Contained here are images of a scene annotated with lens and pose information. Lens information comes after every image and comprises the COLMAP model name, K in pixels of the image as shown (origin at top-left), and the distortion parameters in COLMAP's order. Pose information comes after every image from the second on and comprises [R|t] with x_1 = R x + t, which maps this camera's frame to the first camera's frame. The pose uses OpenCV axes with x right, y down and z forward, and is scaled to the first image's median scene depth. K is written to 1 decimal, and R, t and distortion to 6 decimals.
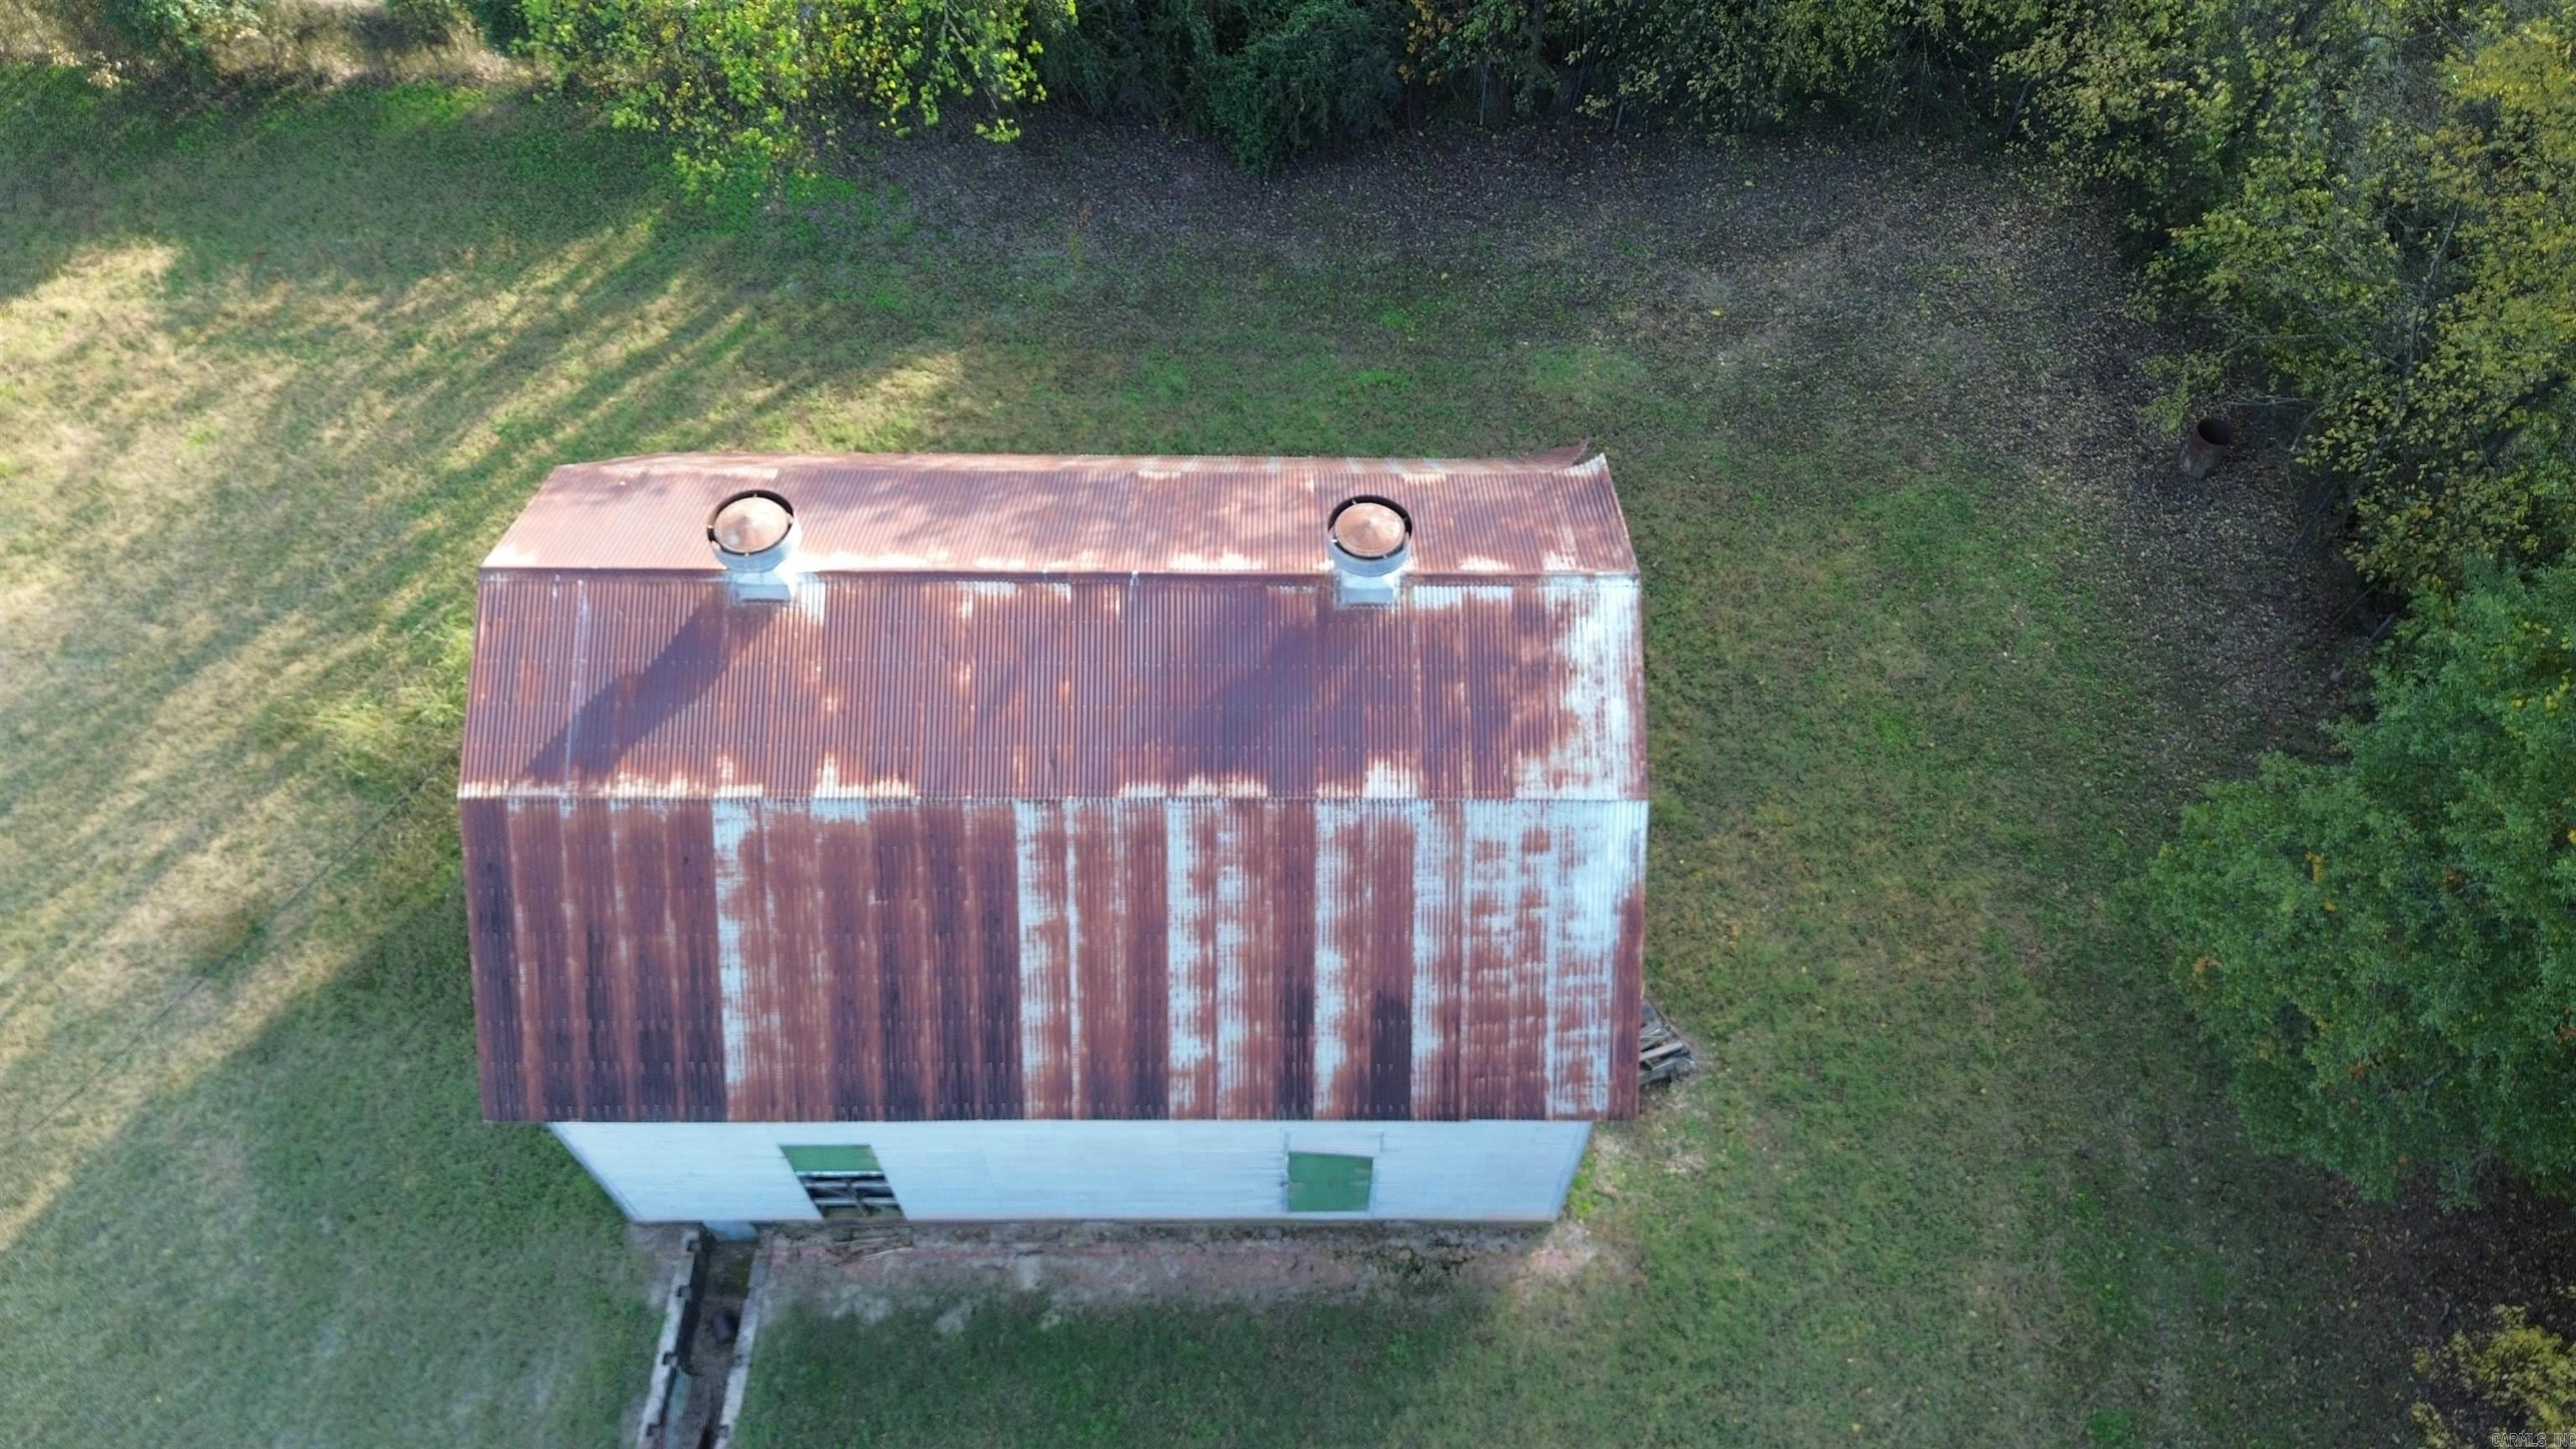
lens RADIAL K [[1851.5, 0, 1301.8], [0, 1851.5, 714.9], [0, 0, 1]] dist [0.073308, -0.063159]
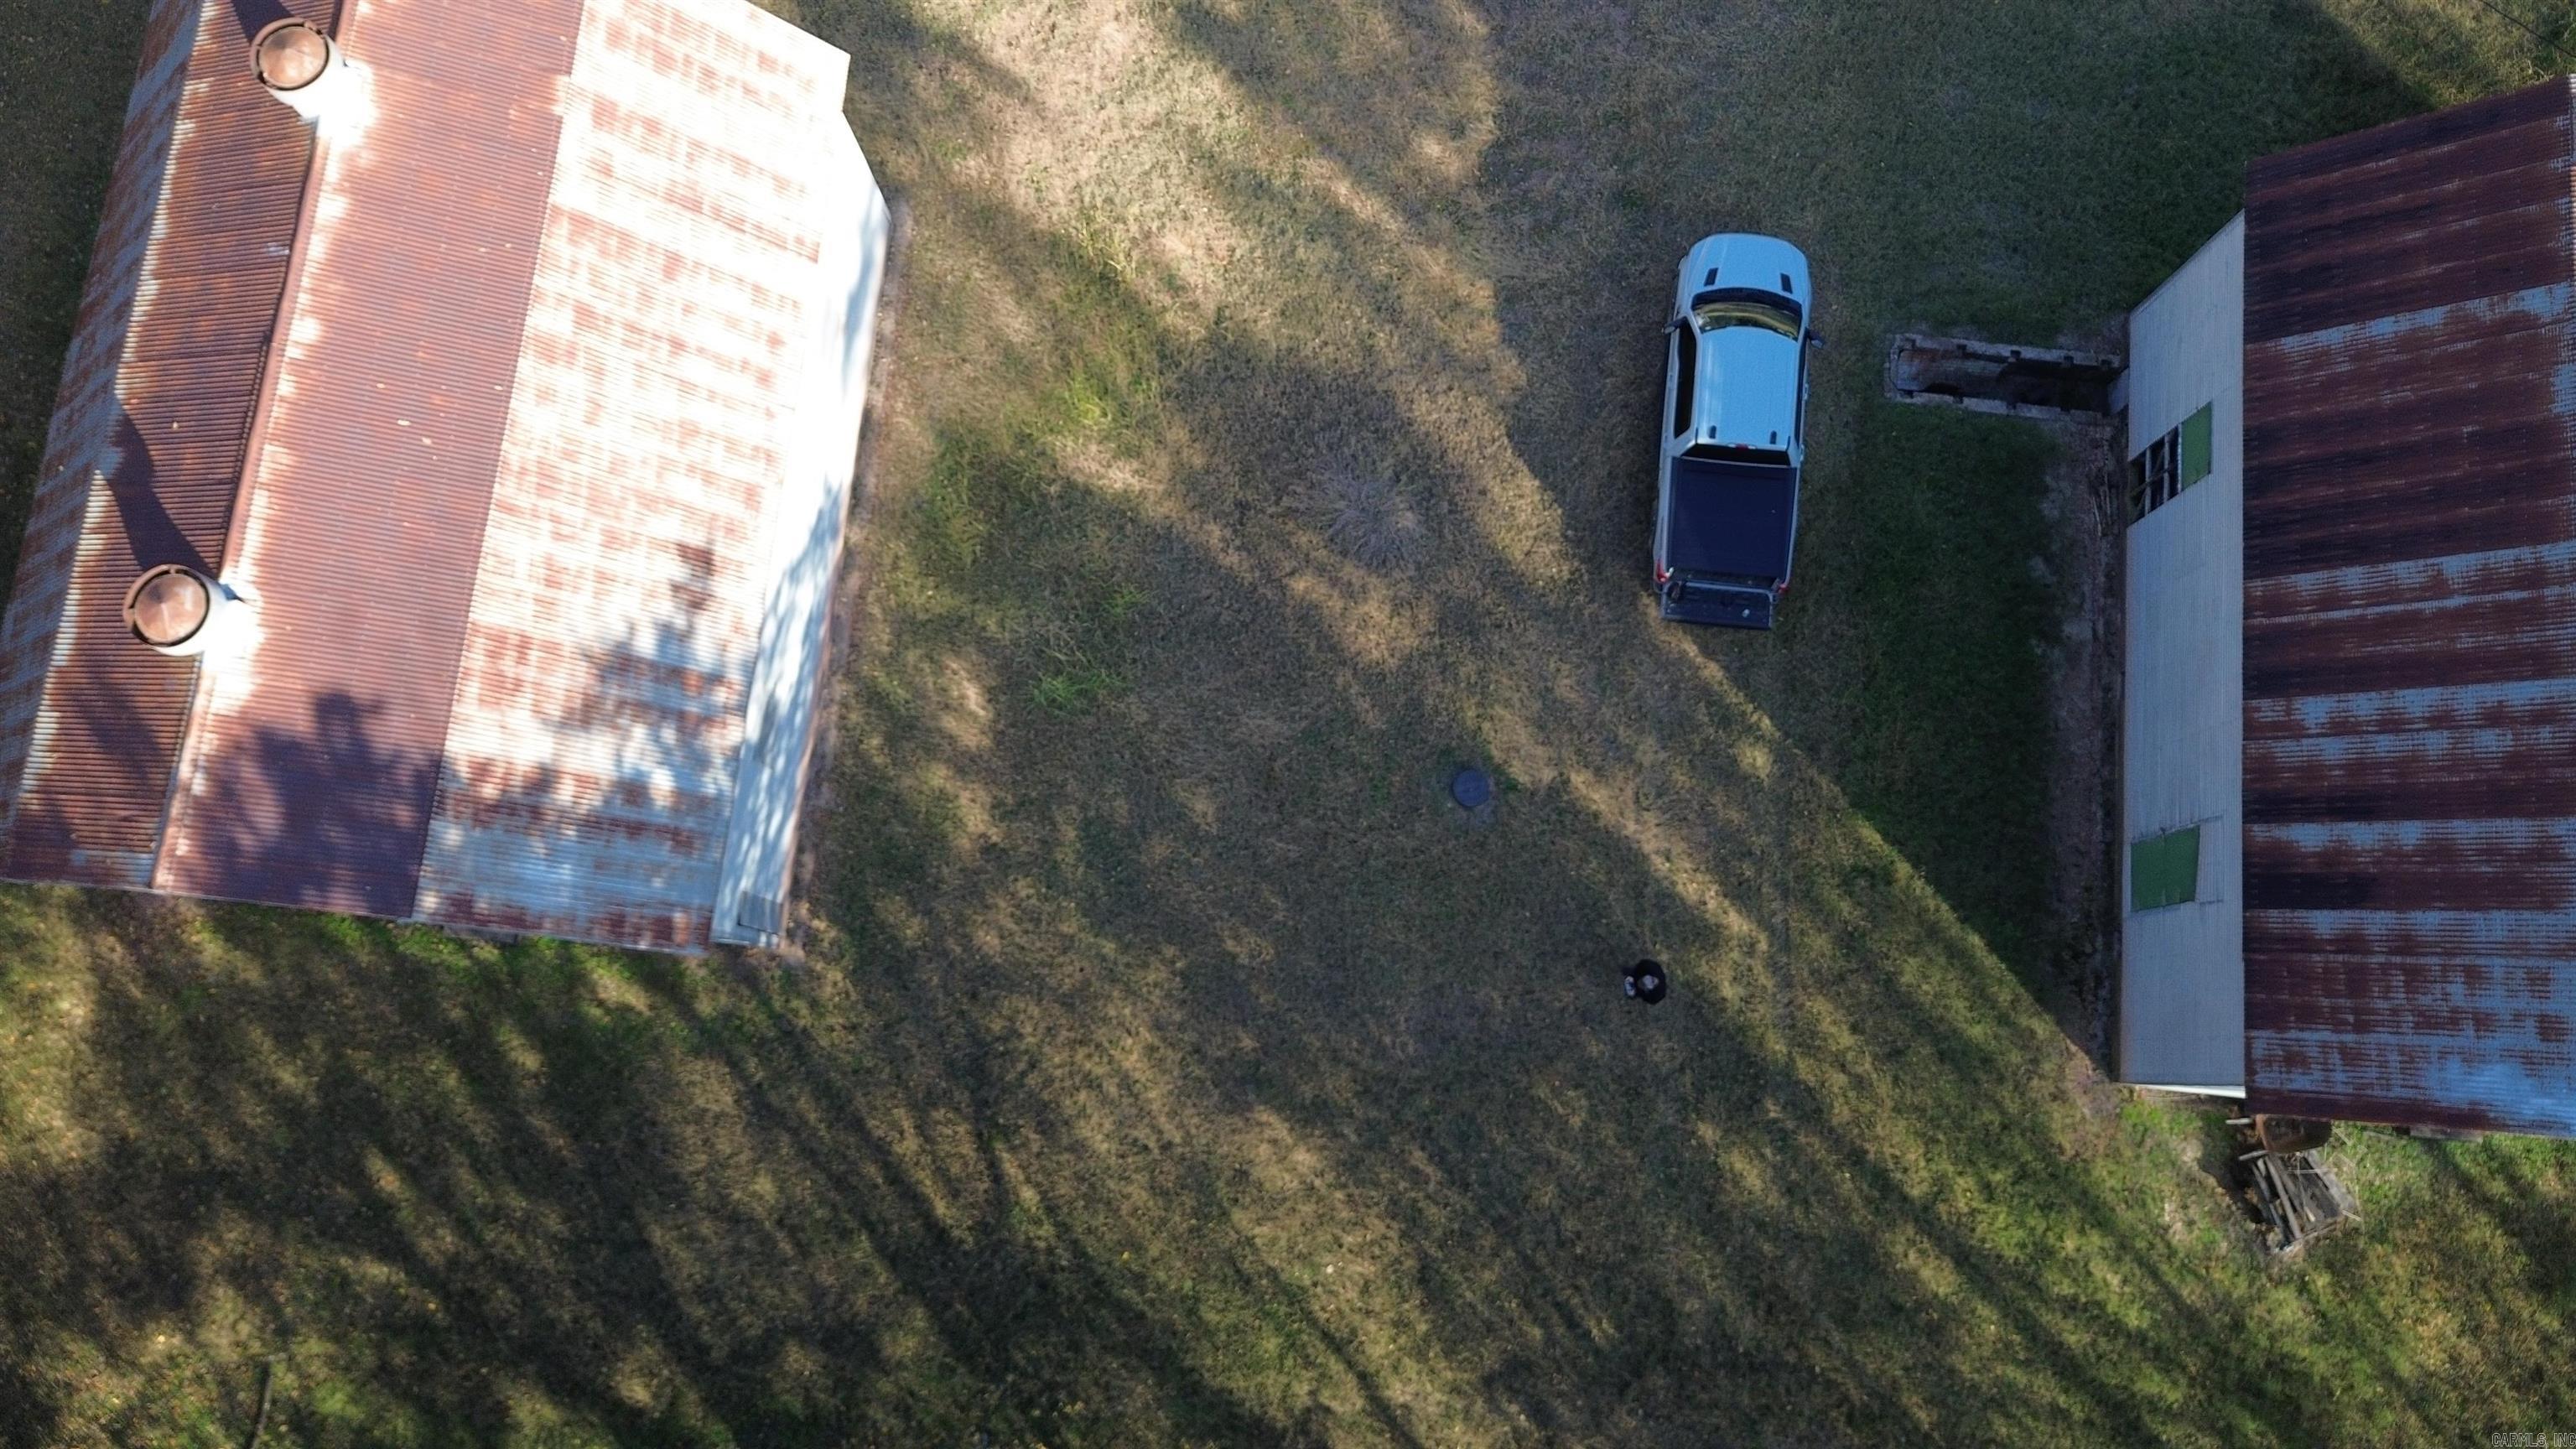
lens RADIAL K [[1851.5, 0, 1301.8], [0, 1851.5, 714.9], [0, 0, 1]] dist [0.073308, -0.063159]
pose [[-0.094297, 0.976134, -0.195629, 0.221814], [-0.824935, 0.033390, 0.564241, 0.041850], [0.557307, 0.214587, 0.802098, -0.264269]]
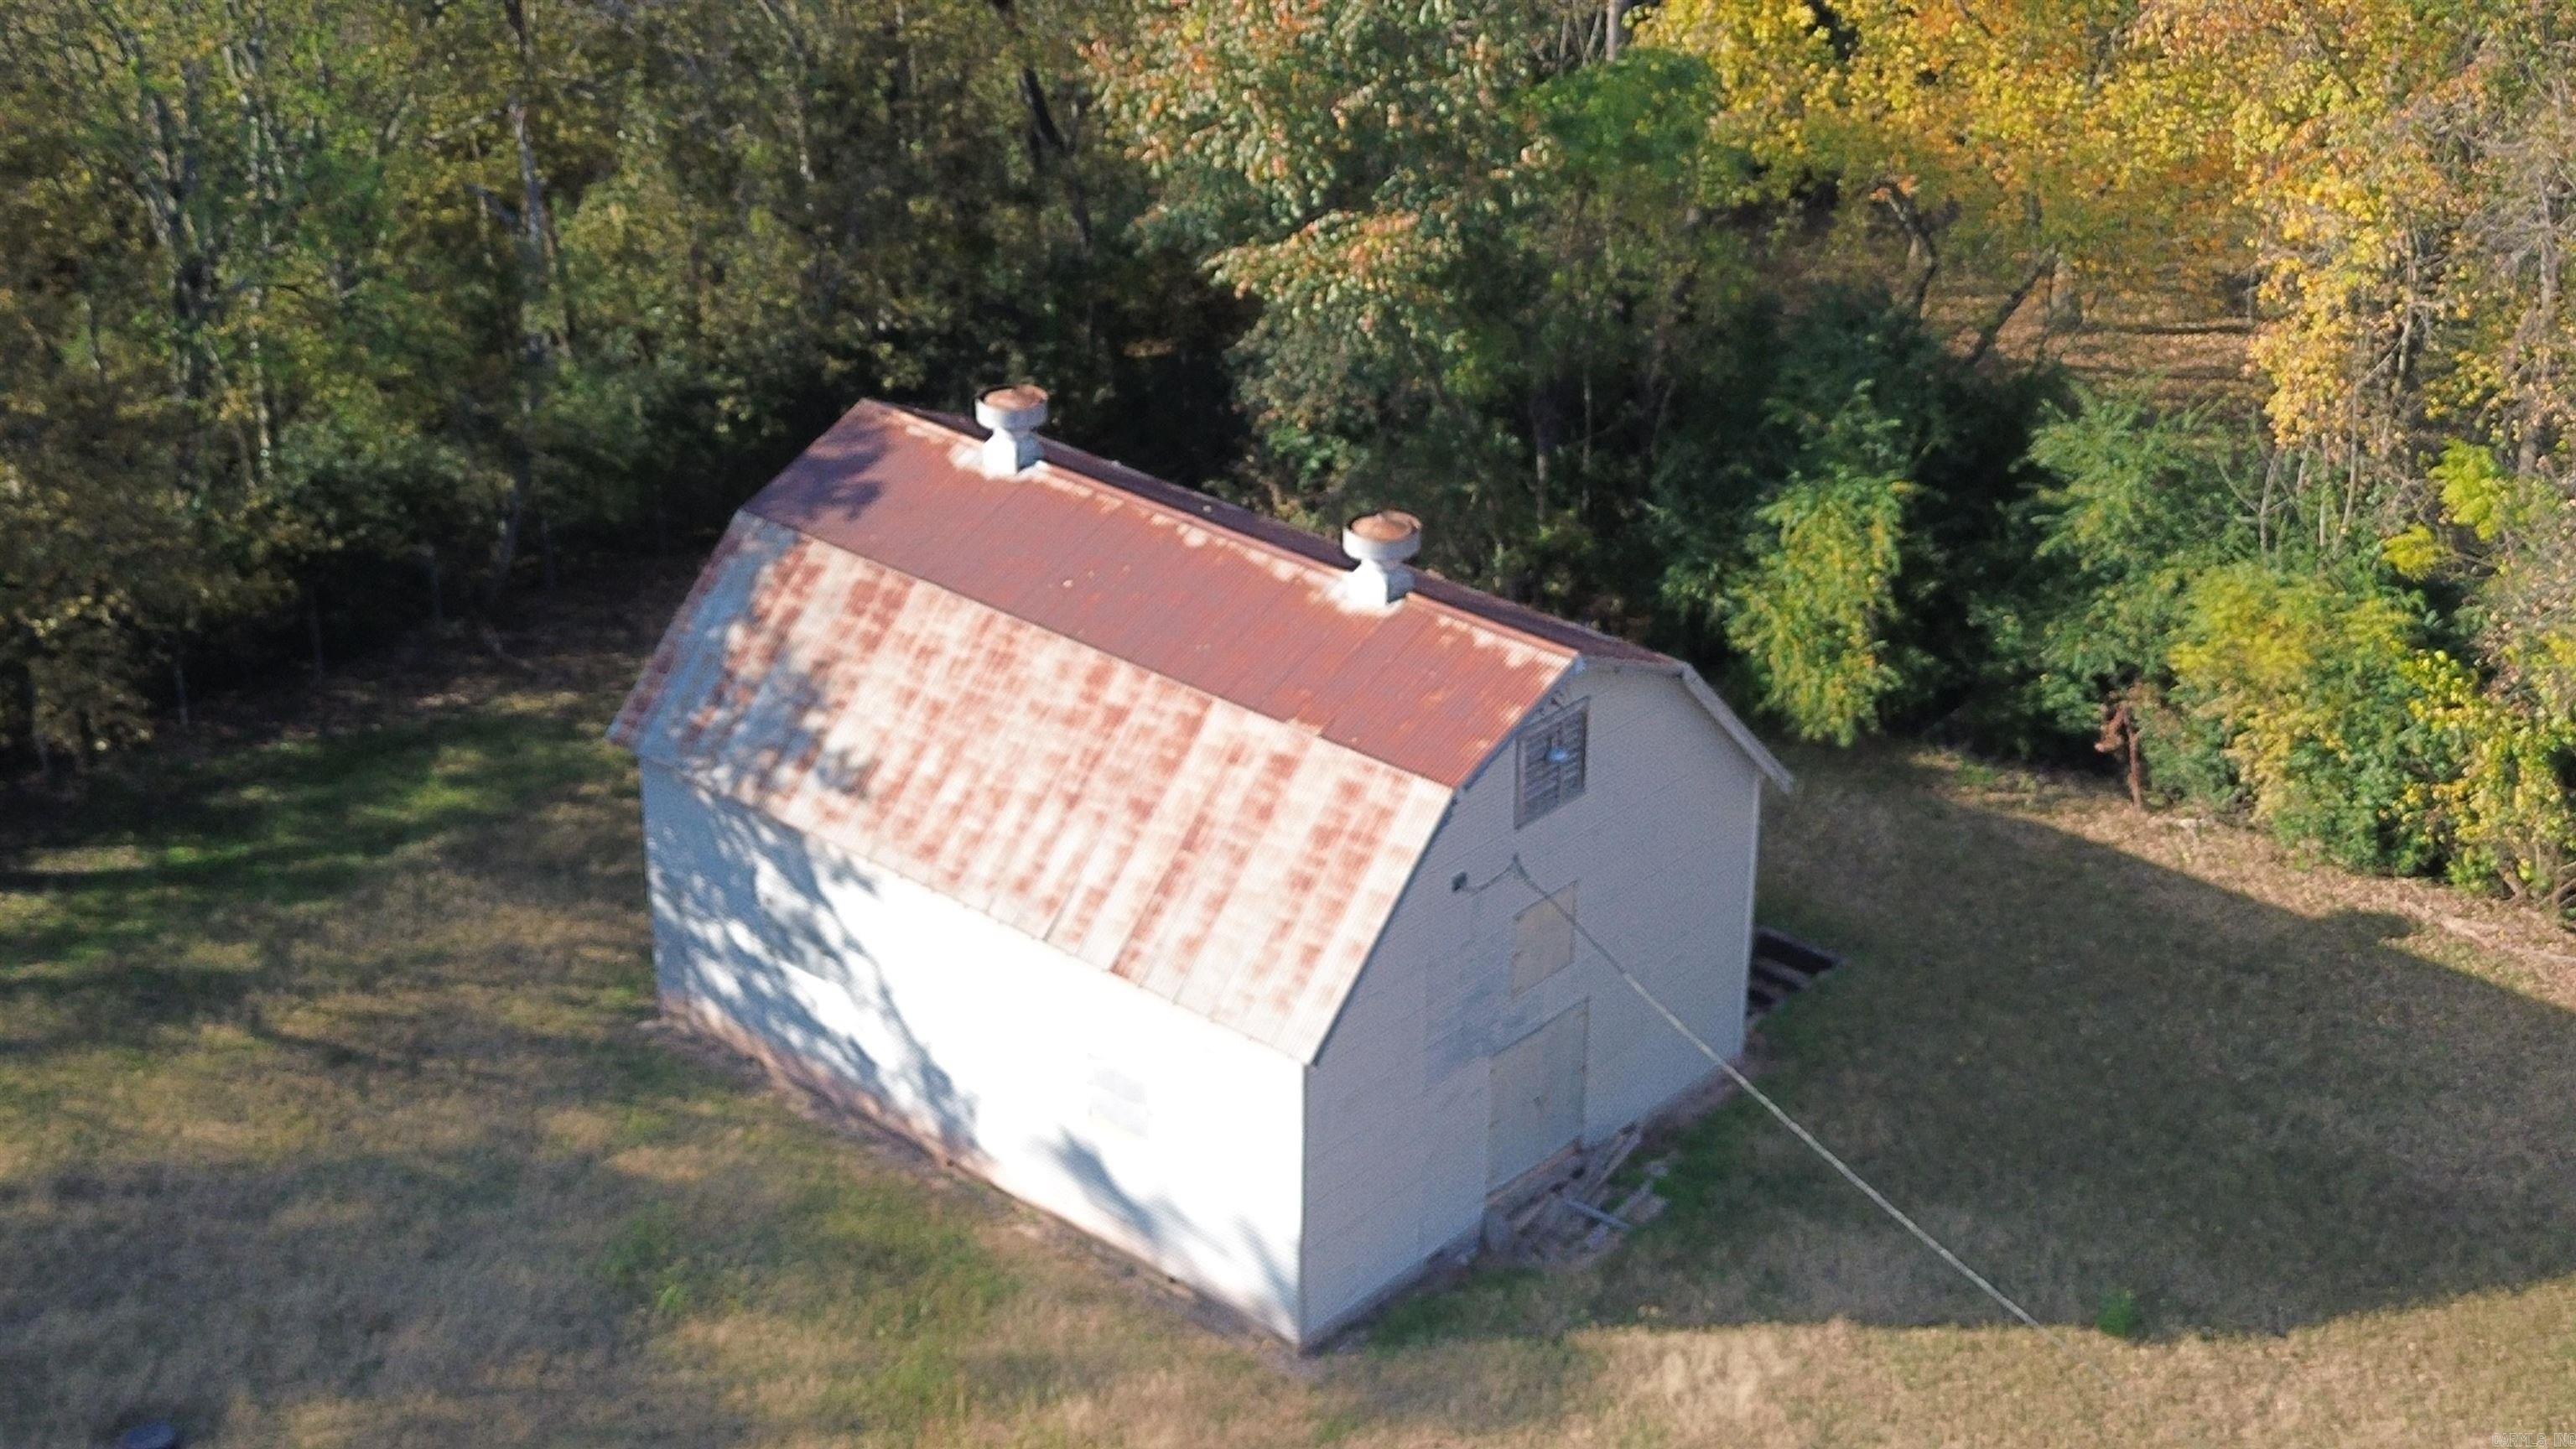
lens RADIAL K [[3622.8, 0, 1288.2], [0, 3622.8, 663.9], [0, 0, 1]] dist [-0.008969, -0.008768]
pose [[-0.747974, -0.280510, 0.601538, -1.612567], [0.550347, 0.244496, 0.798336, -0.678801], [-0.371015, 0.928189, -0.028499, 0.357427]]
